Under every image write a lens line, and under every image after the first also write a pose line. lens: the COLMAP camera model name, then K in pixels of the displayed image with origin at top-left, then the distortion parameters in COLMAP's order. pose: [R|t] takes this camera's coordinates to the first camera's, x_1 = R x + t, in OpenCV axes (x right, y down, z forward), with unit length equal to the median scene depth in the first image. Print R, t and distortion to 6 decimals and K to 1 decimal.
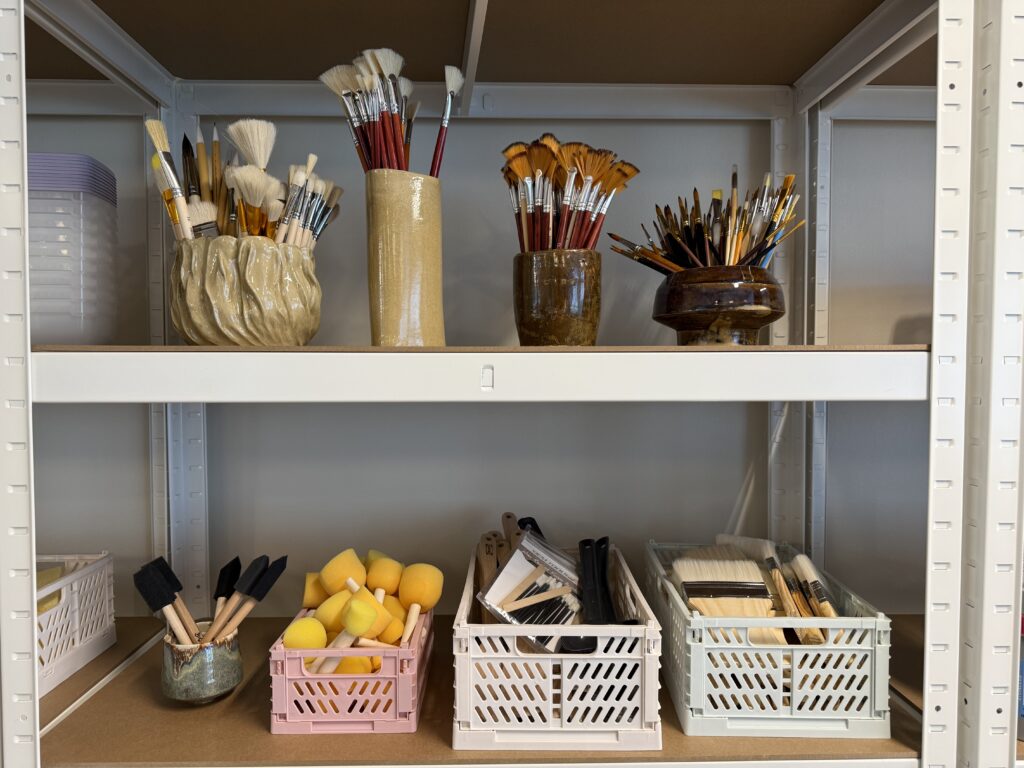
lens RADIAL K [[731.5, 0, 518.6], [0, 731.5, 385.4], [0, 0, 1]] dist [0.002334, -0.010477]
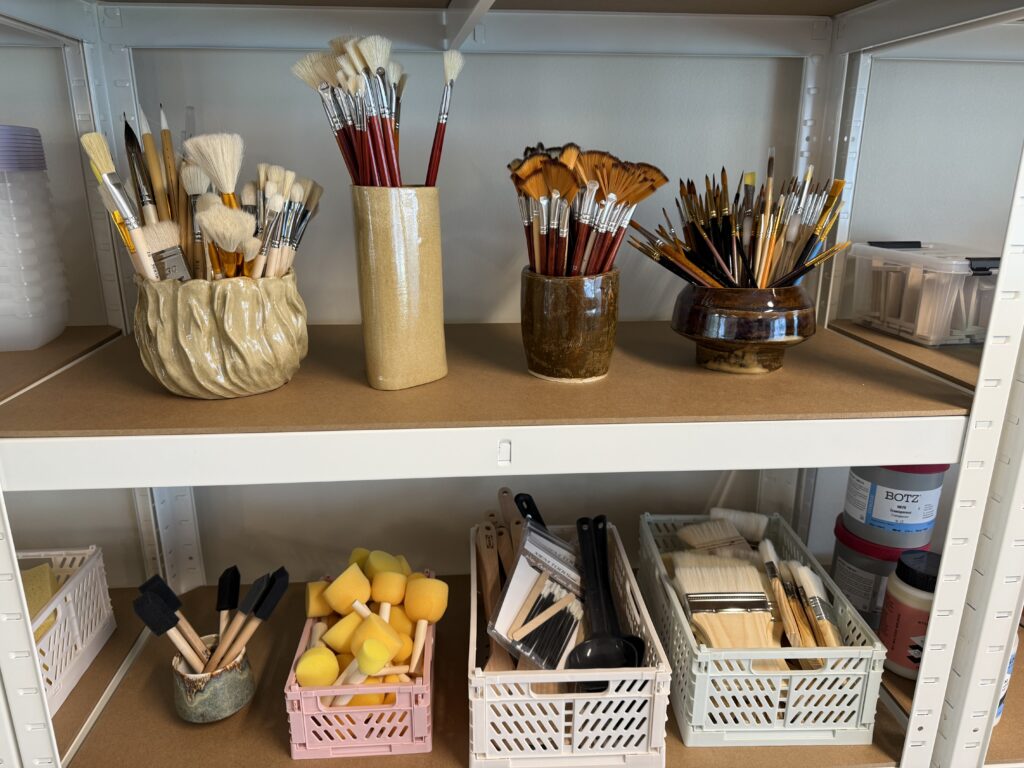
lens RADIAL K [[731.5, 0, 515.2], [0, 731.5, 380.5], [0, 0, 1]] dist [0.002334, -0.010477]
pose [[0.998534, -0.009670, 0.053258, -0.068460], [-0.004218, 0.967018, 0.254673, -0.294530], [-0.053965, -0.254524, 0.965560, 0.111039]]
